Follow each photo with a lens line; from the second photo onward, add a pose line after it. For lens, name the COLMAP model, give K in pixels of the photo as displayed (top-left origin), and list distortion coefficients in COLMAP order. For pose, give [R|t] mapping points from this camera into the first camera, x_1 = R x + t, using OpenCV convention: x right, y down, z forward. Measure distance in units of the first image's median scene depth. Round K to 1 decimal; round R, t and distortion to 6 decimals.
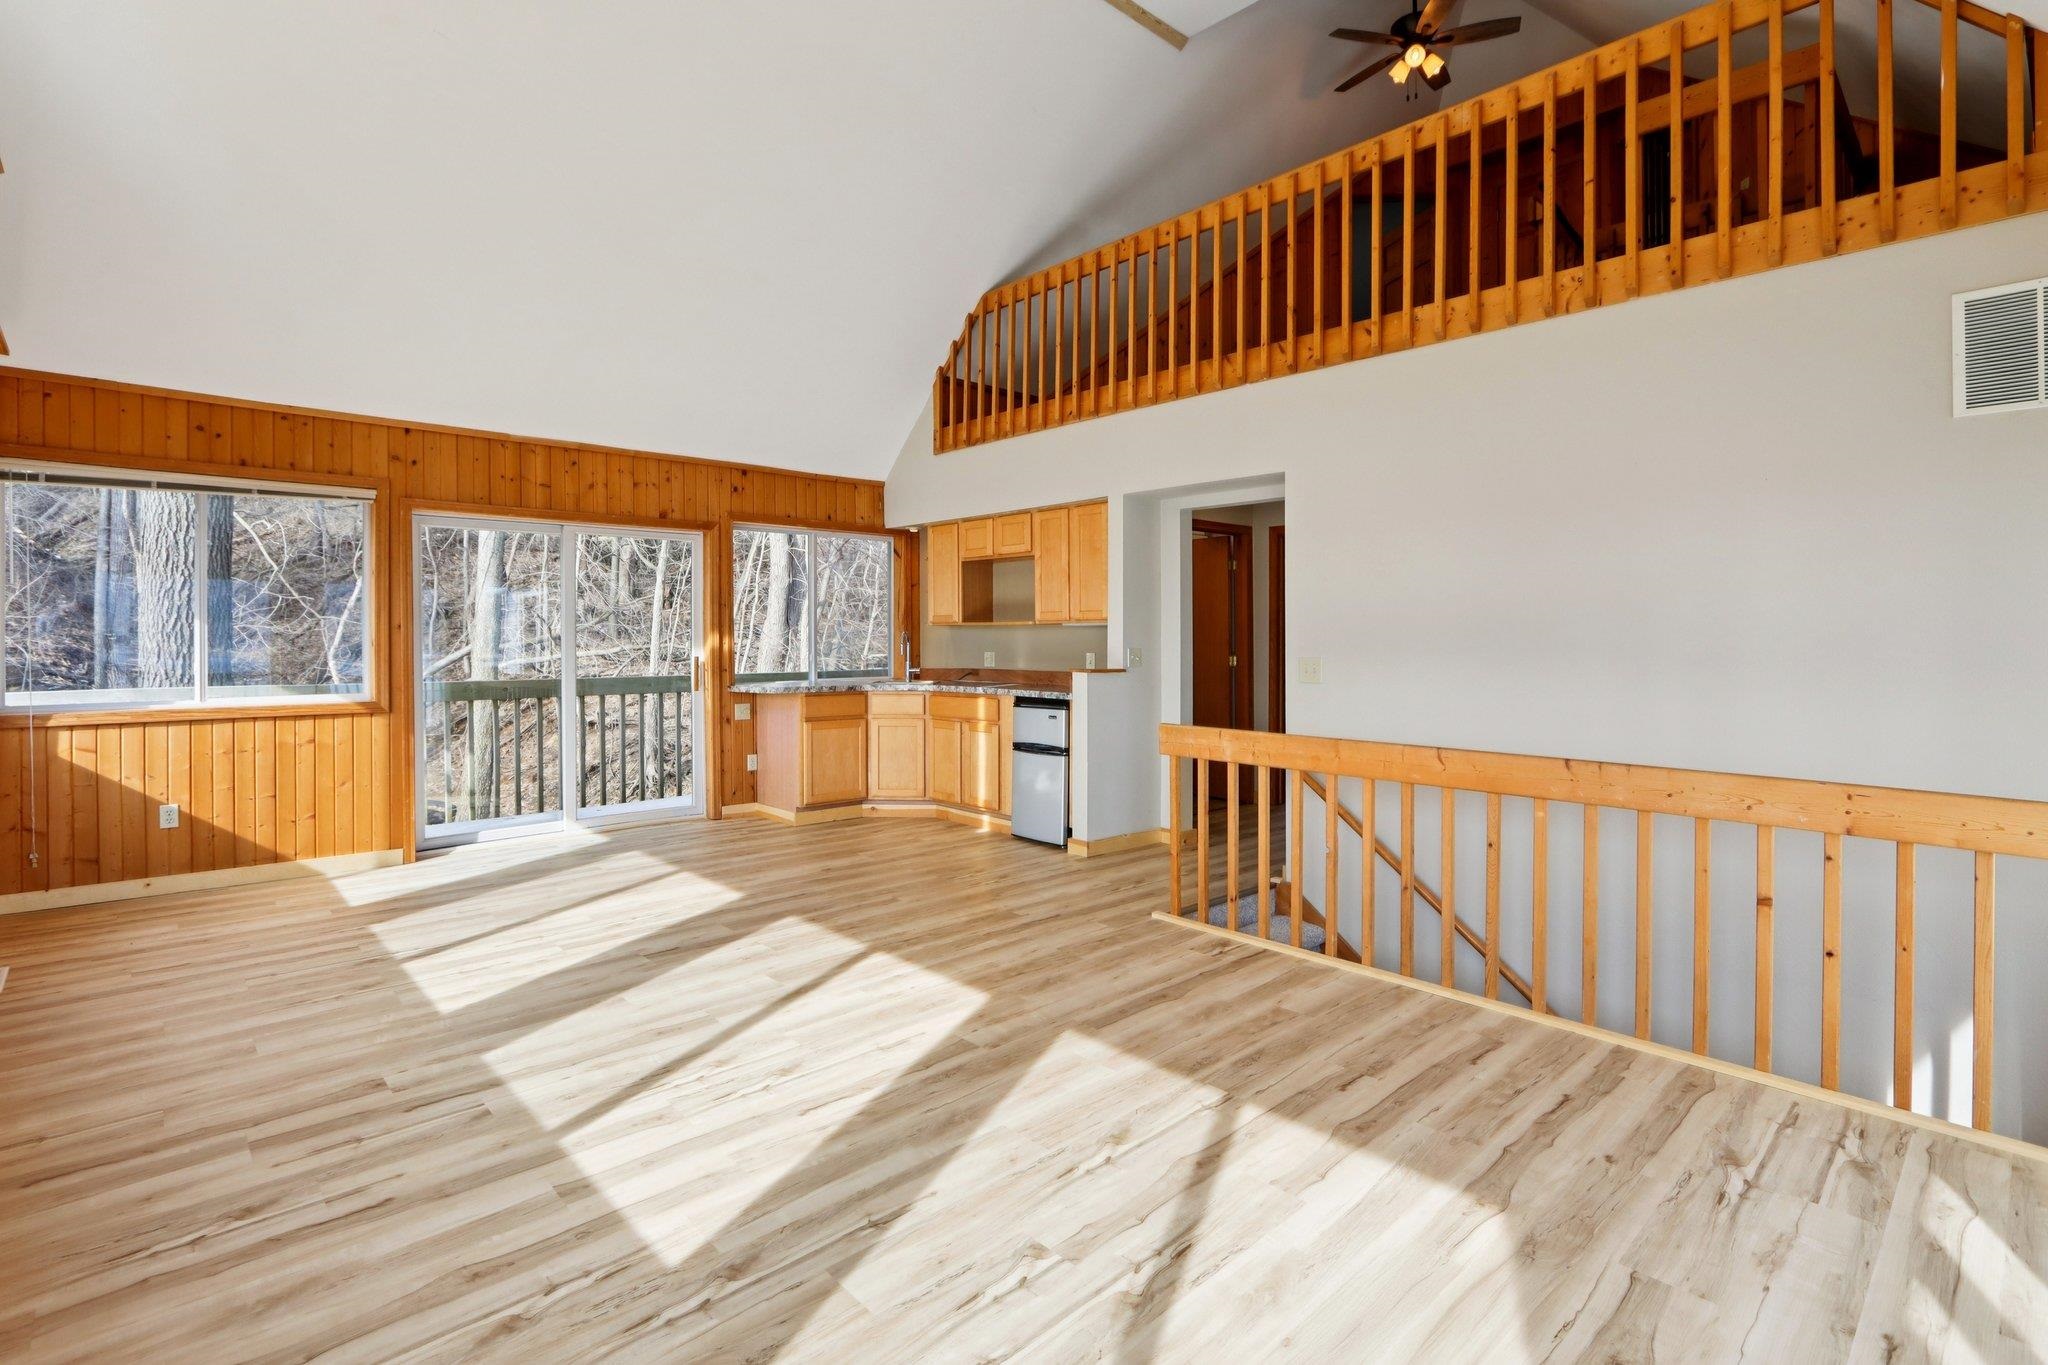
lens RADIAL K [[964.4, 0, 1023.8], [0, 964.4, 655.8], [0, 0, 1]] dist [-0.010369, 0.000143]
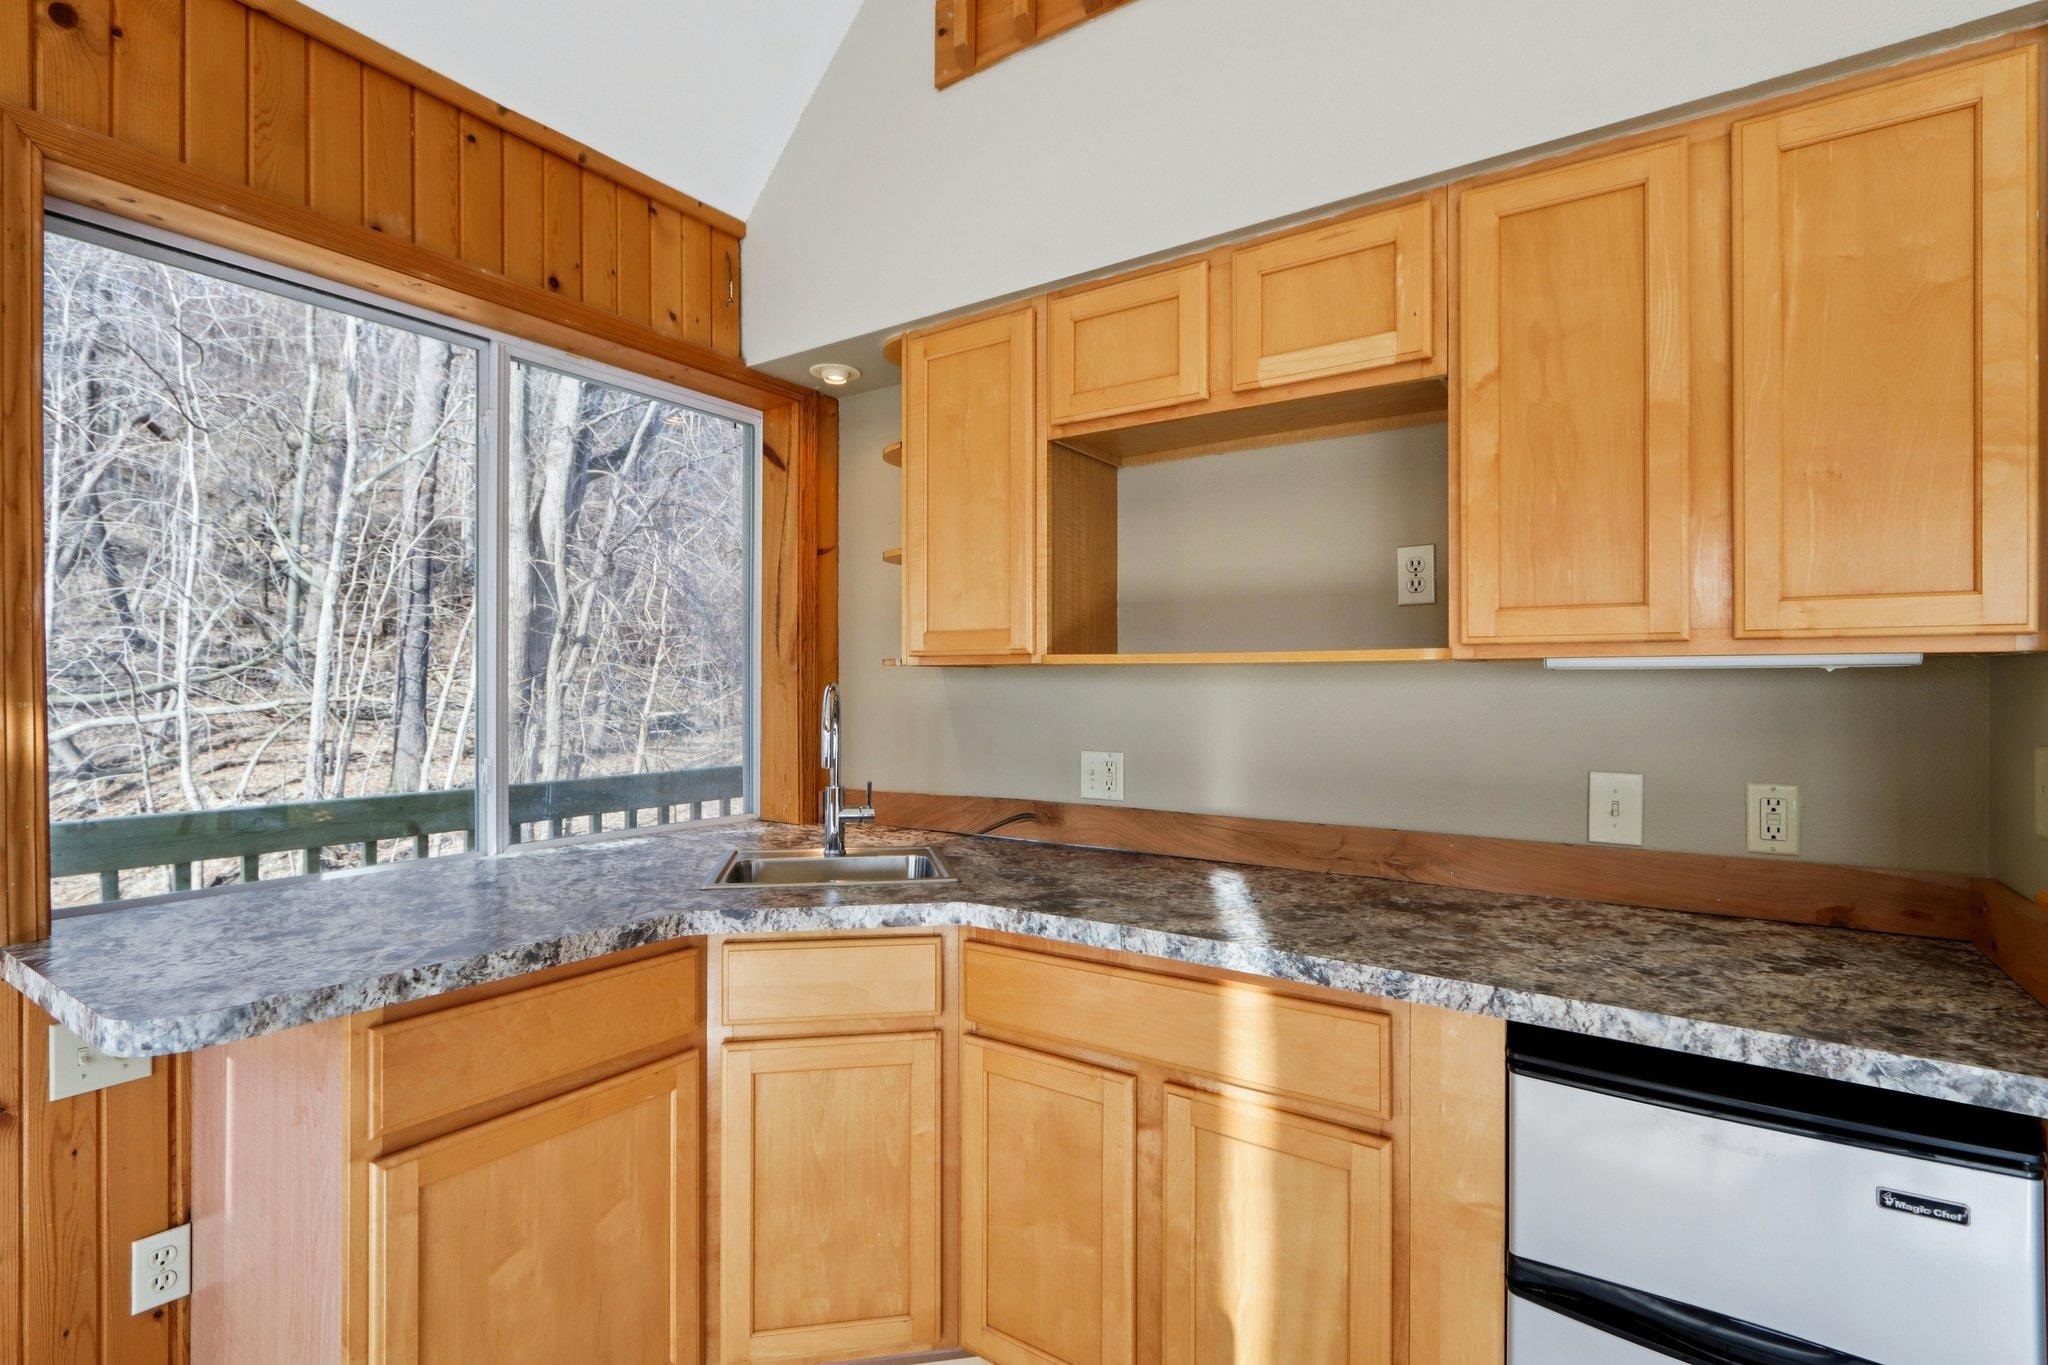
lens RADIAL K [[949.8, 0, 1024.4], [0, 949.8, 687.4], [0, 0, 1]] dist [-0.000058, 0.000101]
pose [[0.975641, 0.001843, 0.219364, -0.216193], [0.002113, 0.999839, -0.017796, -0.032713], [-0.219361, 0.017826, 0.975481, 1.185674]]
